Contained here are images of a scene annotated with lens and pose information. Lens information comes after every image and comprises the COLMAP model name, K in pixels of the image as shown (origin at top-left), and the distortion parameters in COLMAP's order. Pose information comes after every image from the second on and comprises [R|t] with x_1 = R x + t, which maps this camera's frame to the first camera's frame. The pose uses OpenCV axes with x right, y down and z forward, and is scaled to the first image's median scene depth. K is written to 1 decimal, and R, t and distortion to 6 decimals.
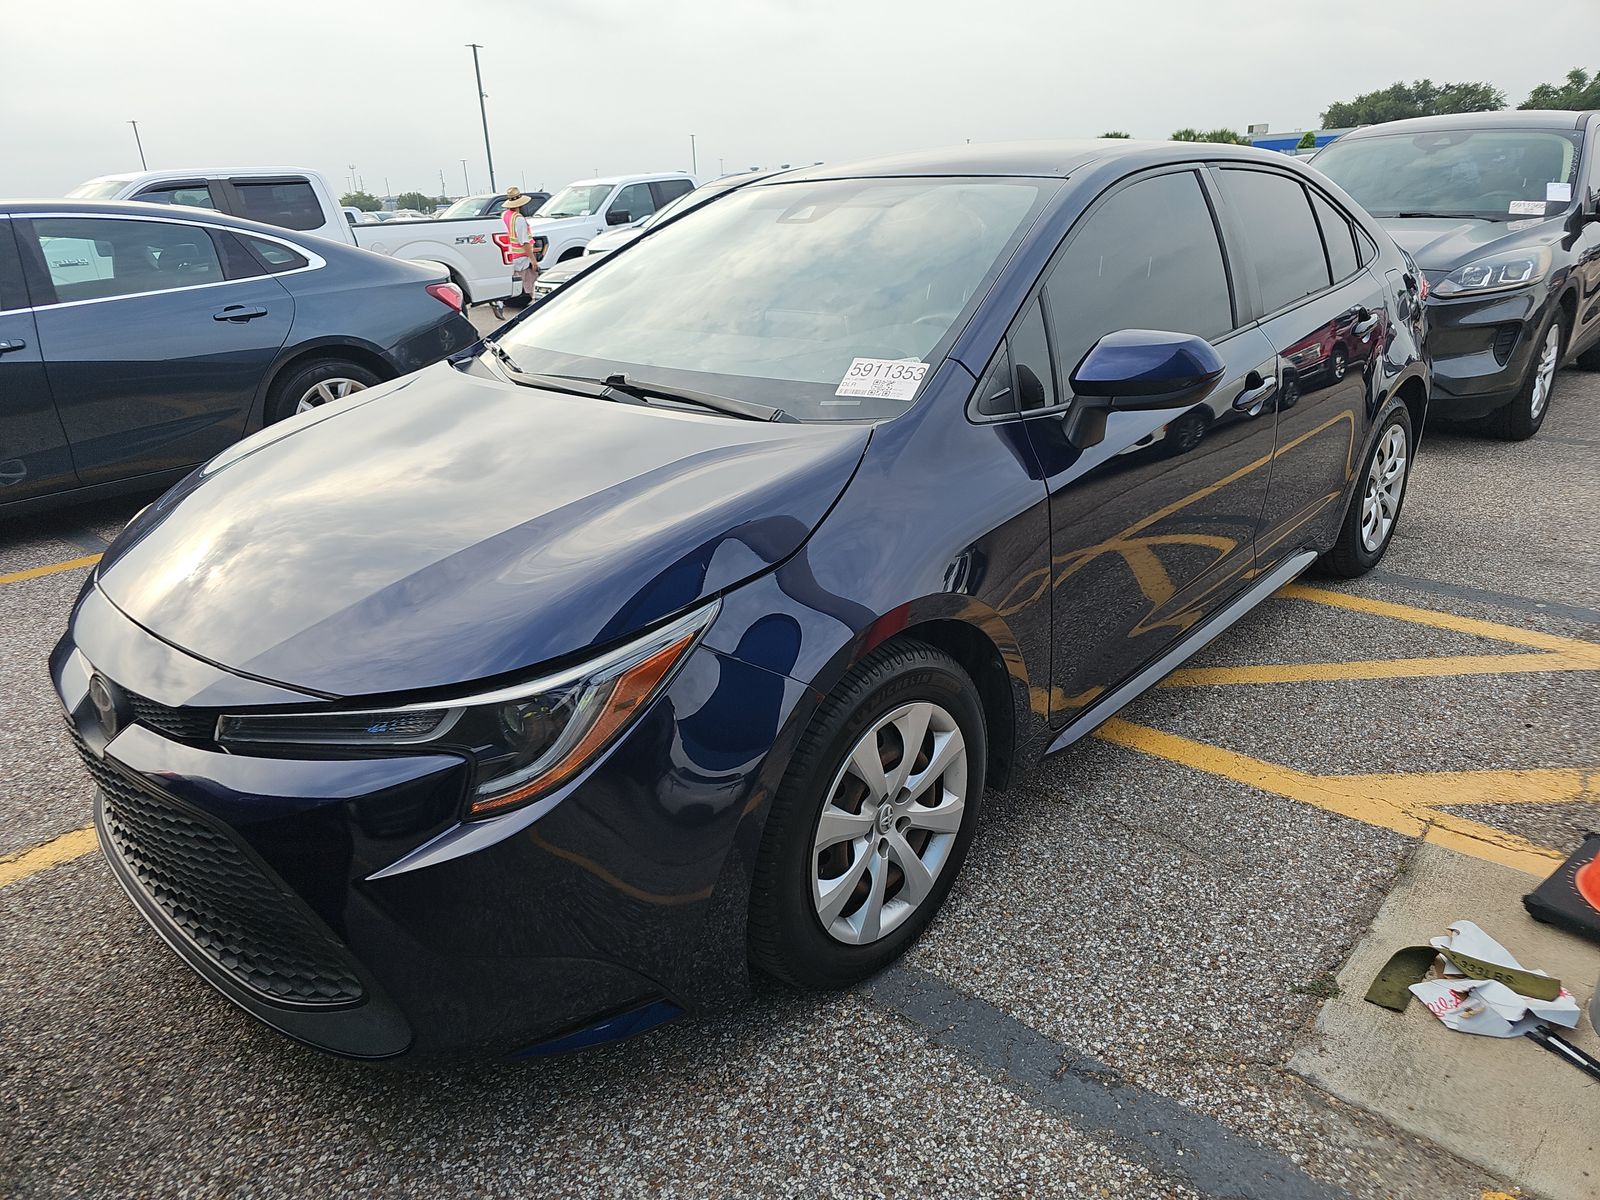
lens RADIAL K [[1039.0, 0, 777.2], [0, 1039.0, 605.1], [0, 0, 1]] dist [0.029651, -0.018468]
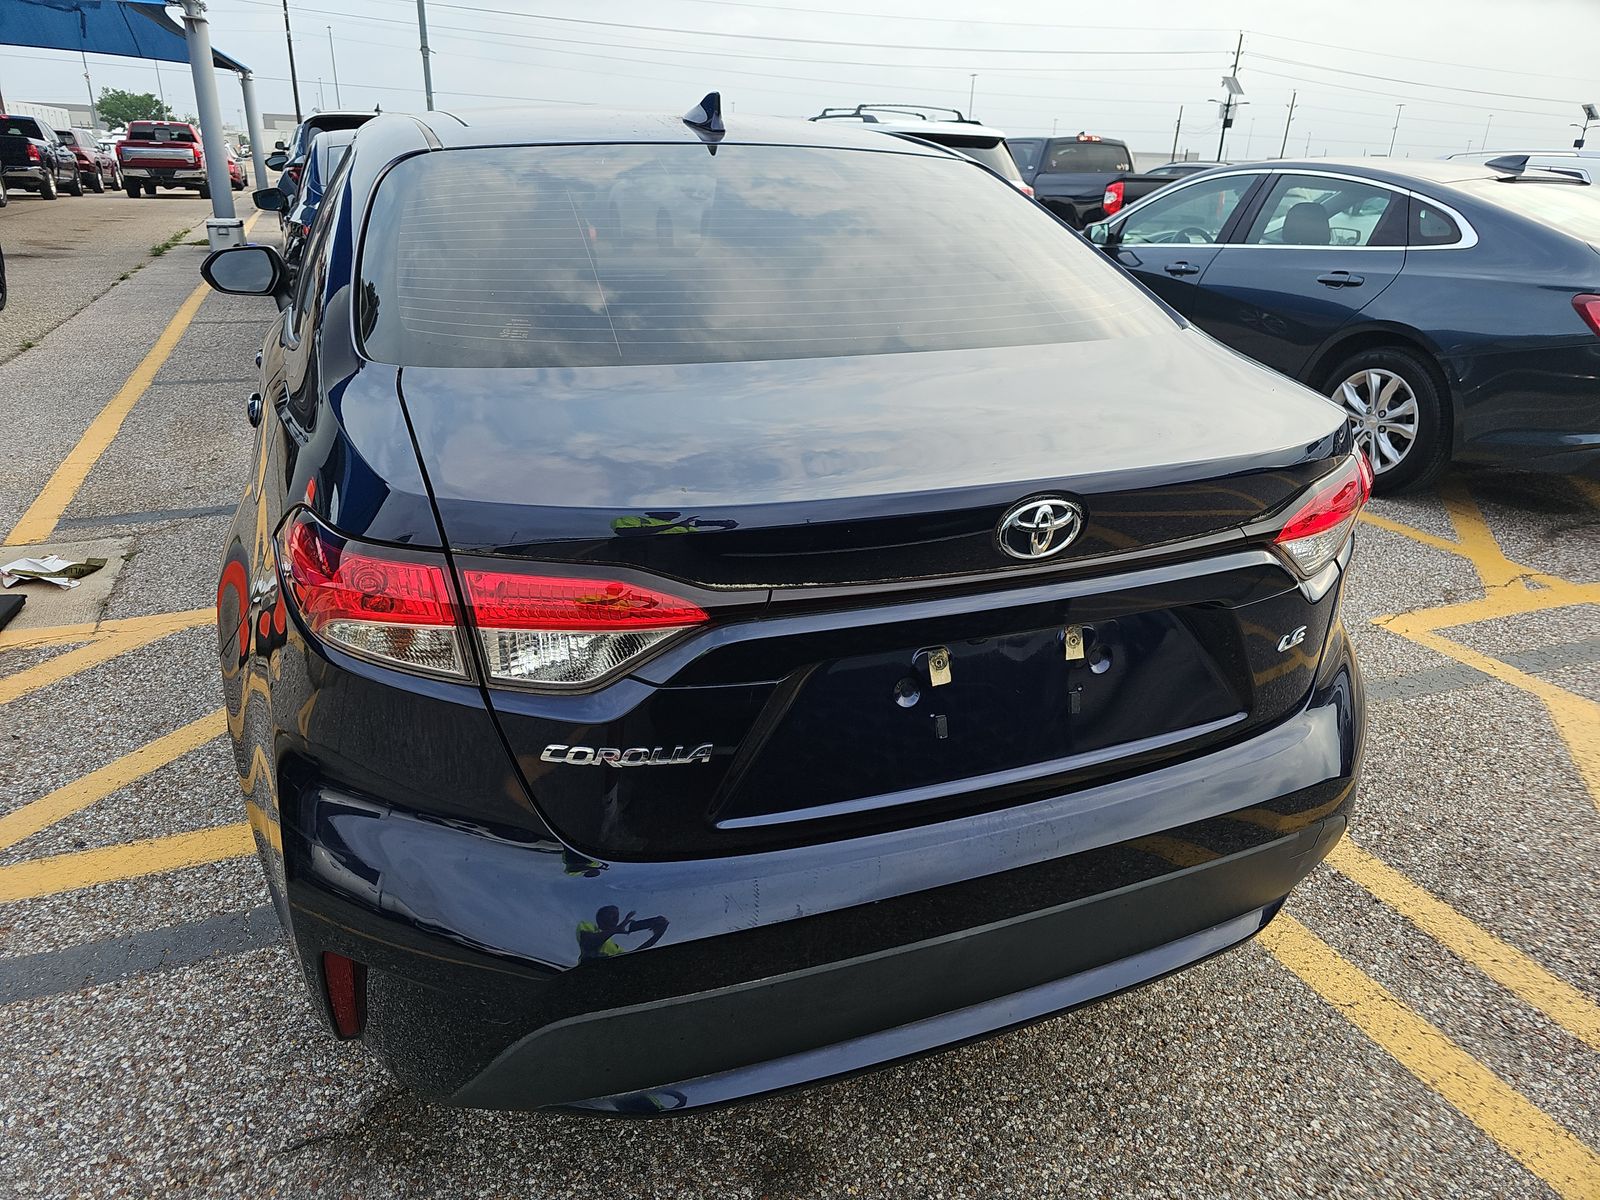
lens RADIAL K [[1039.0, 0, 777.2], [0, 1039.0, 605.1], [0, 0, 1]] dist [0.029651, -0.018468]
pose [[-0.409036, 0.376464, -0.831242, 1.032934], [-0.339279, 0.782886, 0.521516, -0.618082], [0.847101, 0.495342, -0.192503, 1.495589]]
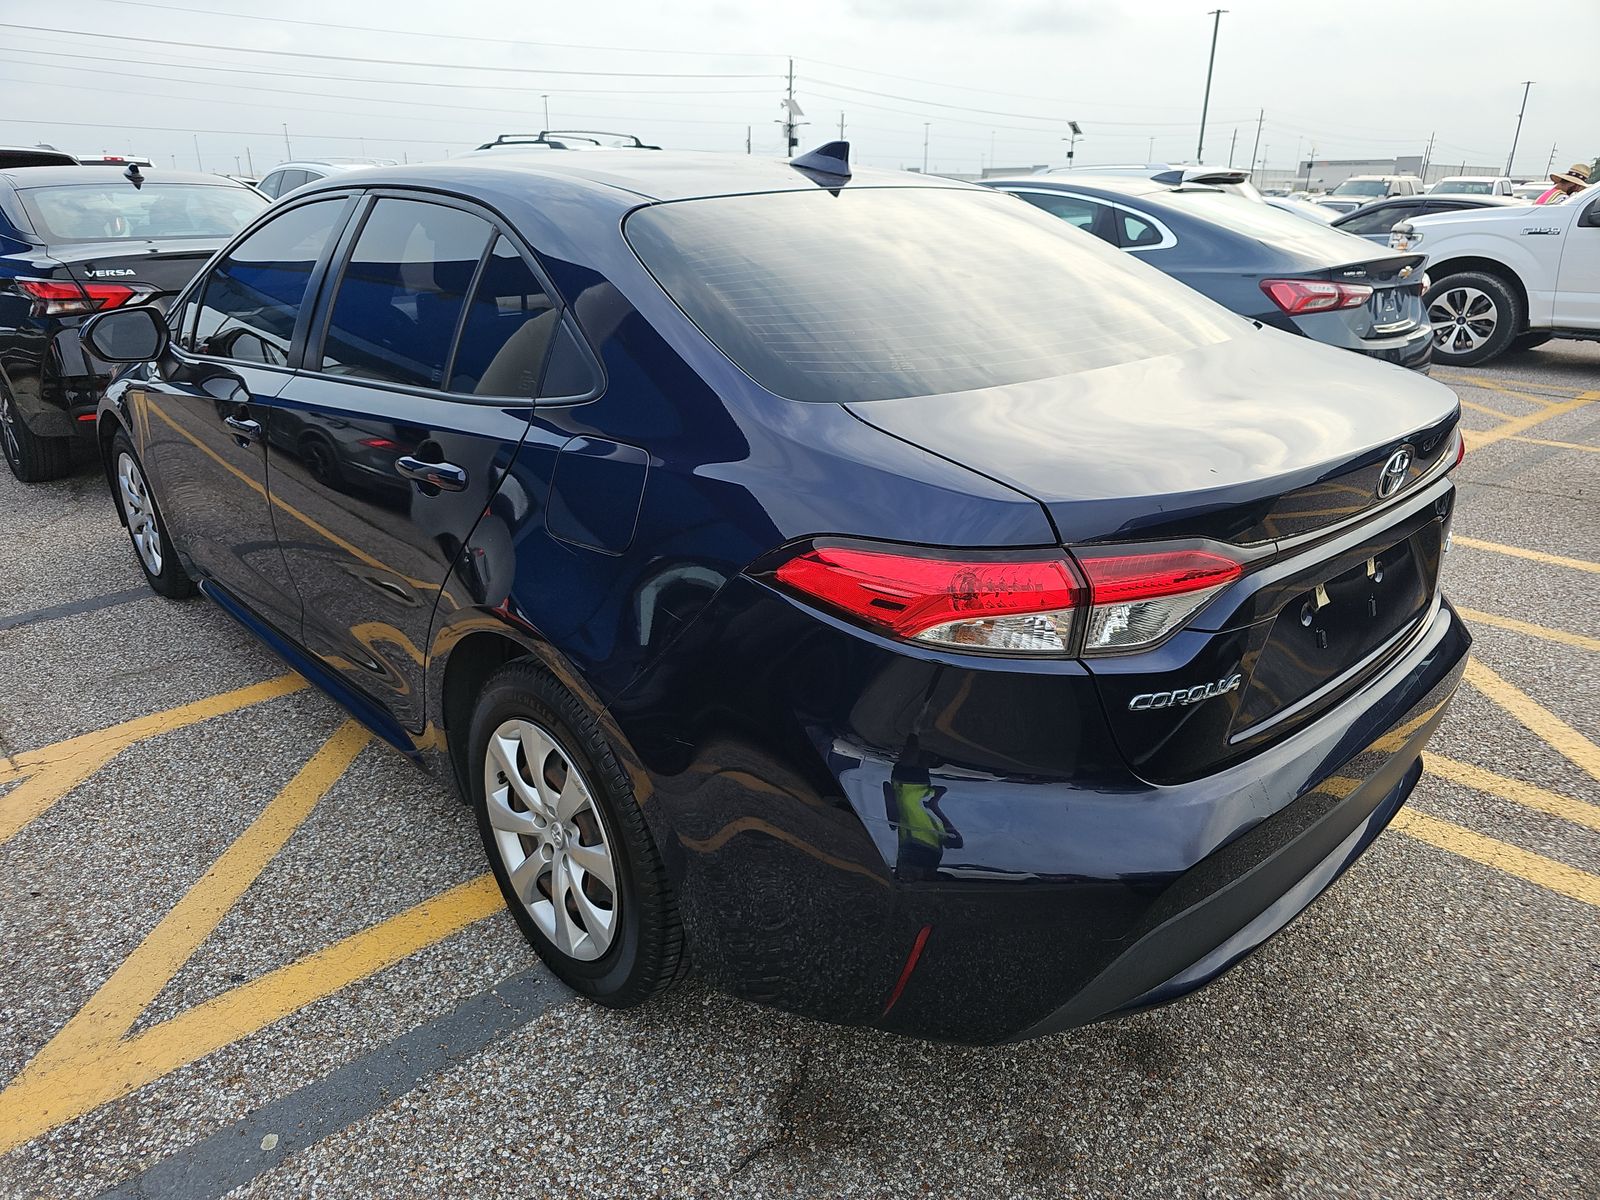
lens RADIAL K [[1039.0, 0, 777.2], [0, 1039.0, 605.1], [0, 0, 1]] dist [0.029651, -0.018468]
pose [[-0.068092, 0.400331, -0.913837, 1.164875], [-0.355328, 0.846170, 0.397164, -0.523542], [0.932258, 0.351755, 0.084631, 1.214455]]
